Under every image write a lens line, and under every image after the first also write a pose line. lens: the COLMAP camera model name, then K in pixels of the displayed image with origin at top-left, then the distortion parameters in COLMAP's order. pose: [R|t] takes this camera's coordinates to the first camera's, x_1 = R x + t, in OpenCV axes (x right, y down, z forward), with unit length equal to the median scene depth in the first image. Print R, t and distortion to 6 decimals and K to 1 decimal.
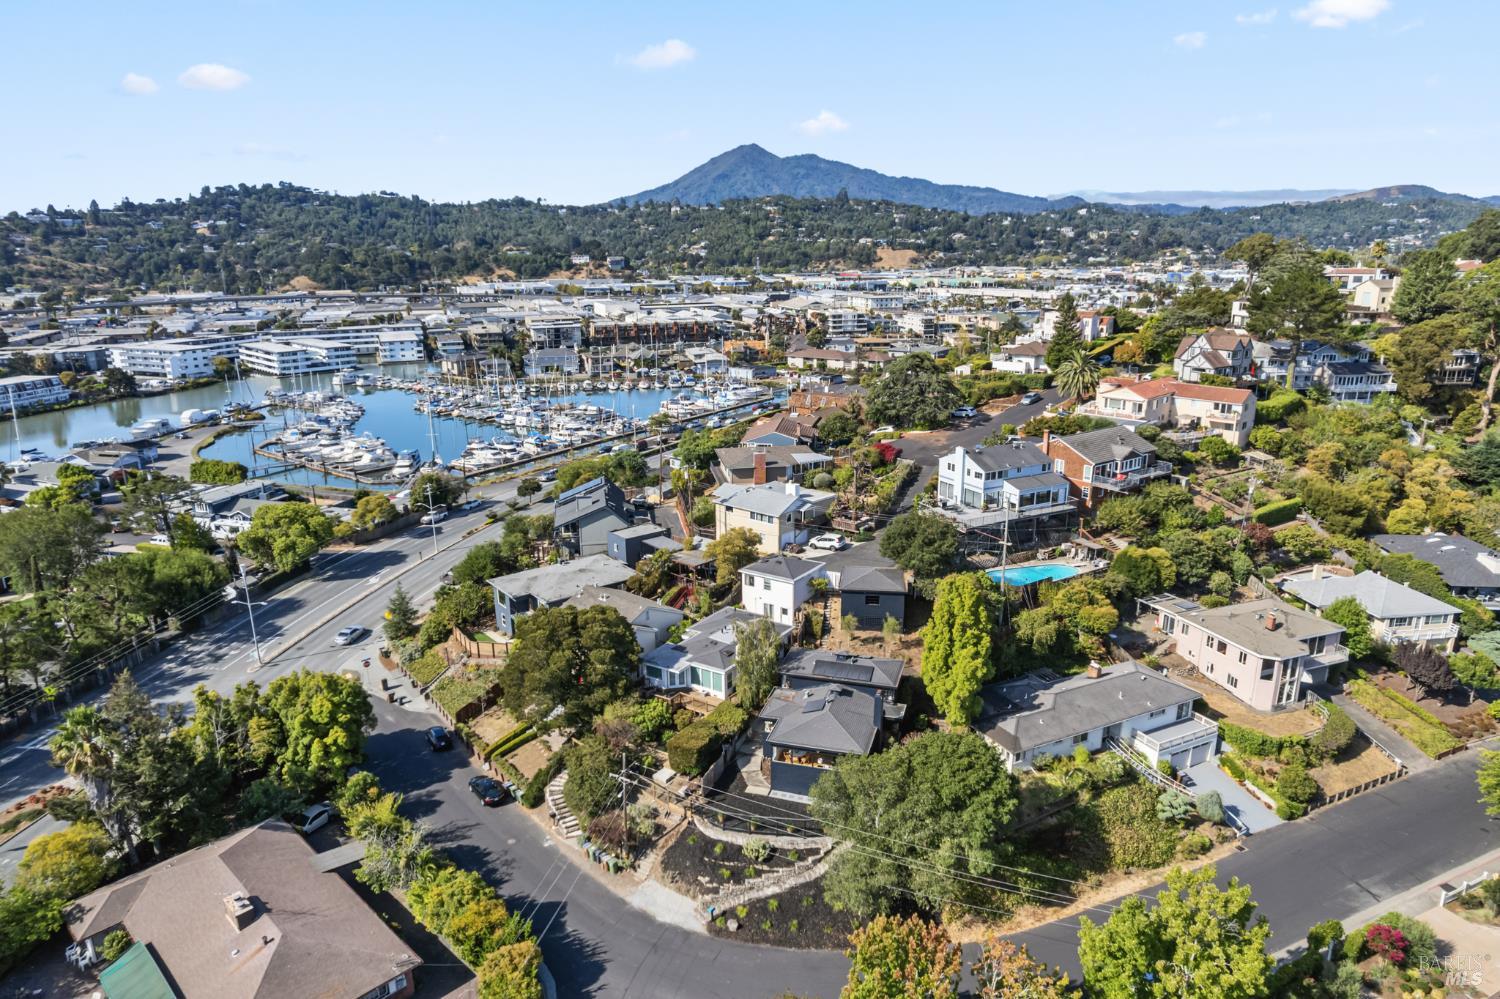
lens RADIAL K [[964.1, 0, 750.0], [0, 964.1, 499.5], [0, 0, 1]] dist [-0.078087, 0.072427]
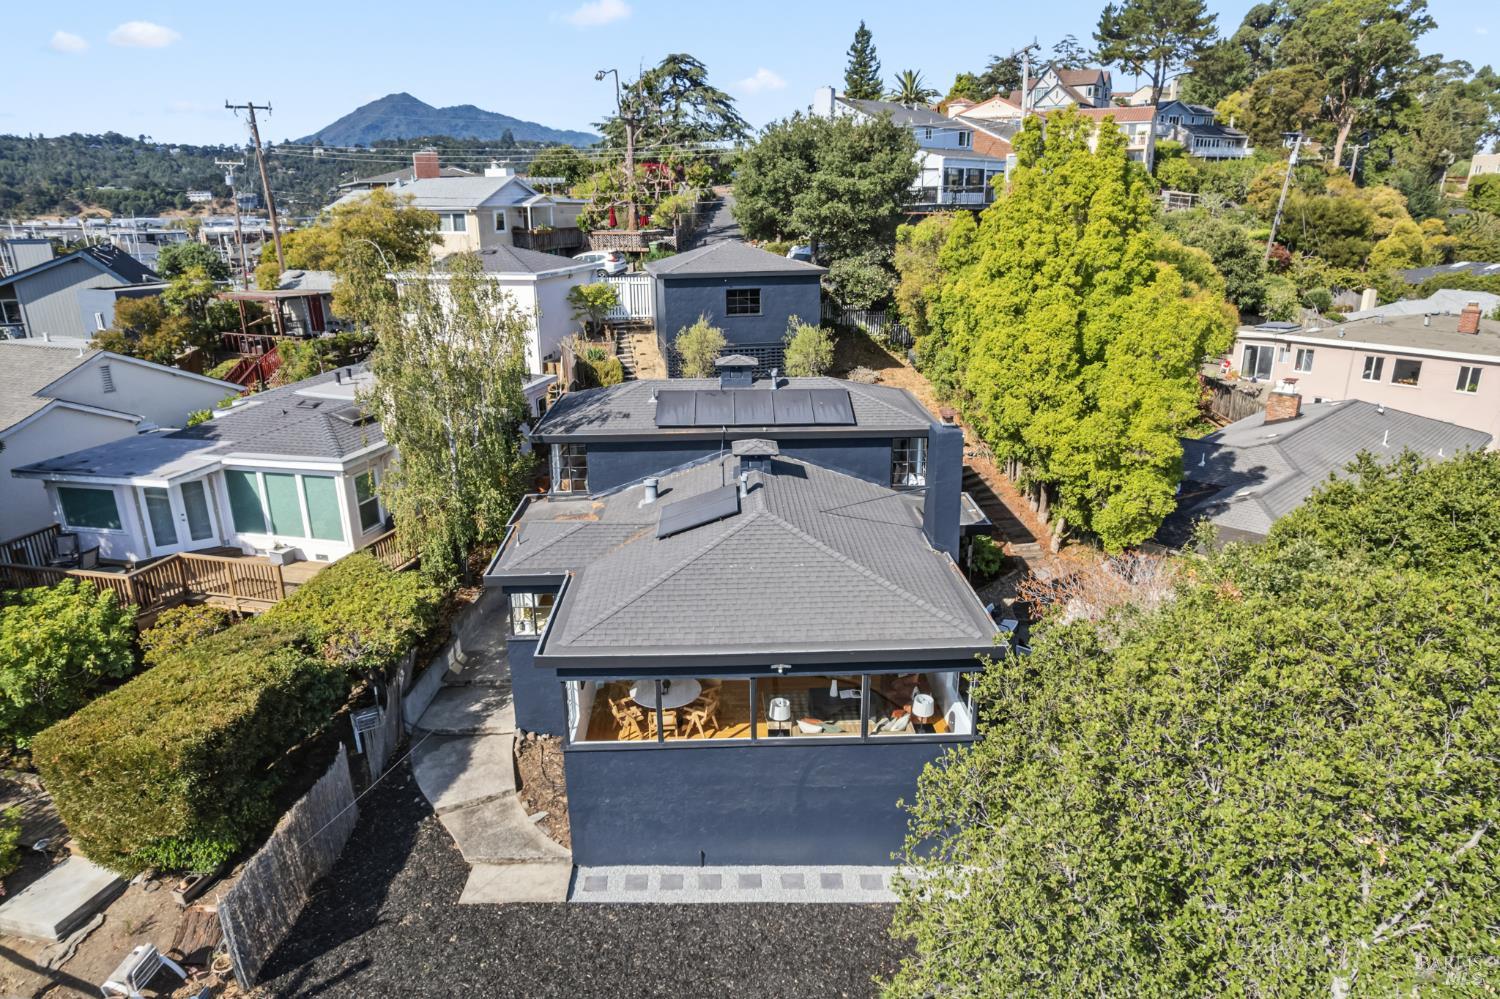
lens RADIAL K [[964.1, 0, 750.0], [0, 964.1, 499.5], [0, 0, 1]] dist [-0.078087, 0.072427]
pose [[0.946473, -0.098431, 0.307408, -0.000062], [0.086695, 0.994896, 0.051637, 0.199373], [-0.310922, -0.022222, 0.950176, 0.744303]]
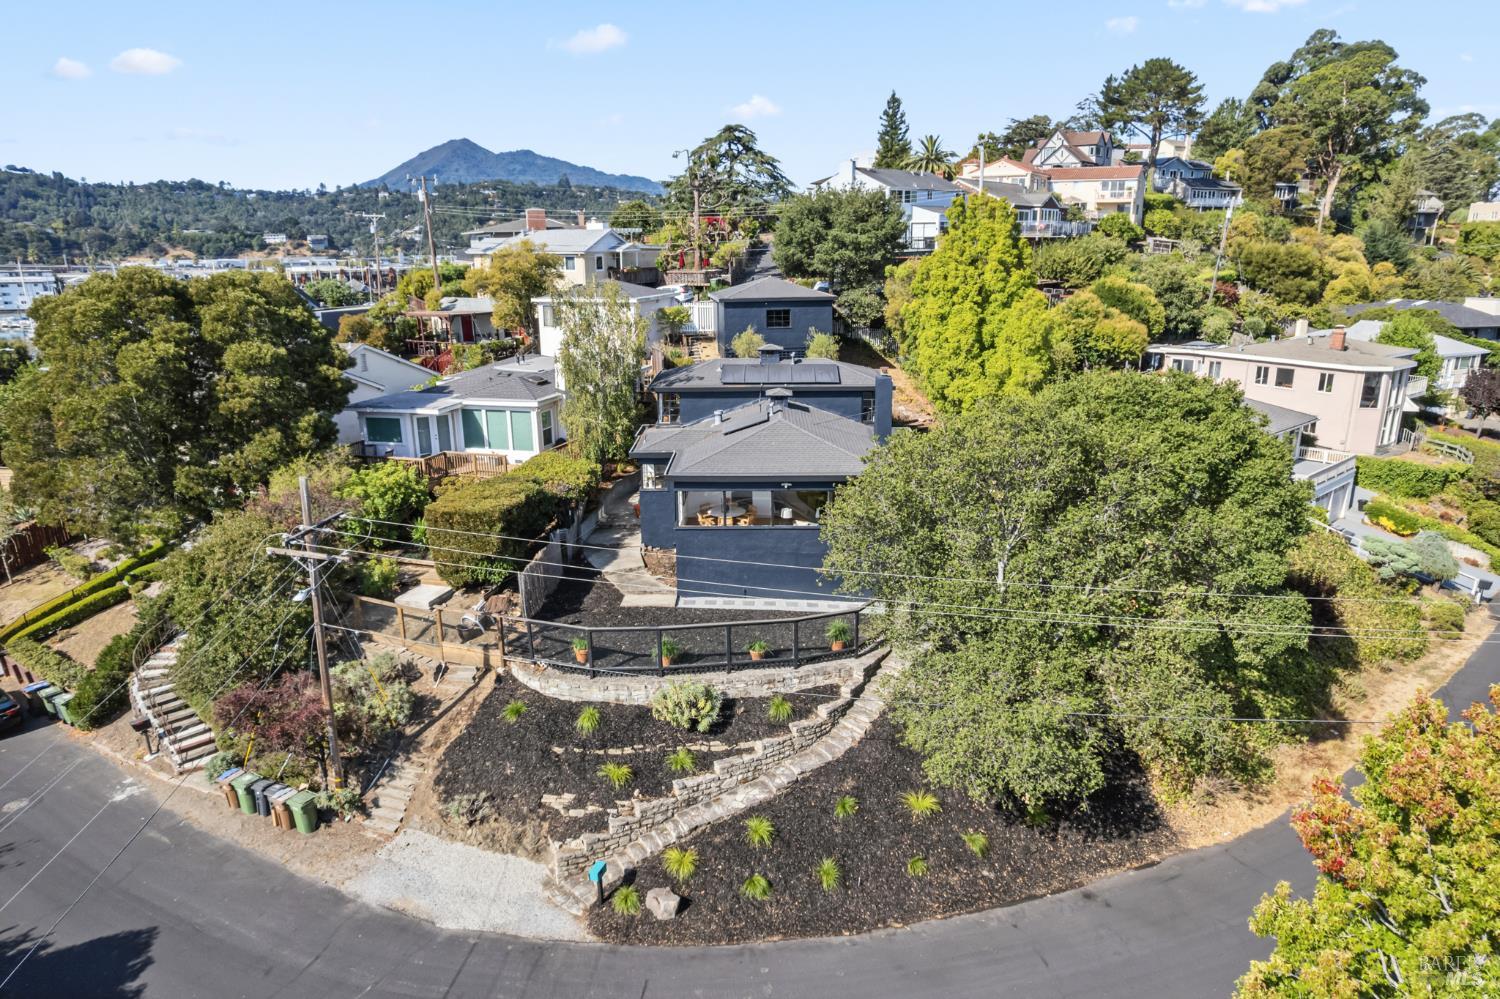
lens RADIAL K [[964.1, 0, 750.0], [0, 964.1, 499.5], [0, 0, 1]] dist [-0.078087, 0.072427]
pose [[0.961329, -0.073037, 0.265541, -0.059081], [0.073885, 0.997244, 0.006806, 0.249340], [-0.265306, 0.013076, 0.964076, 0.543146]]
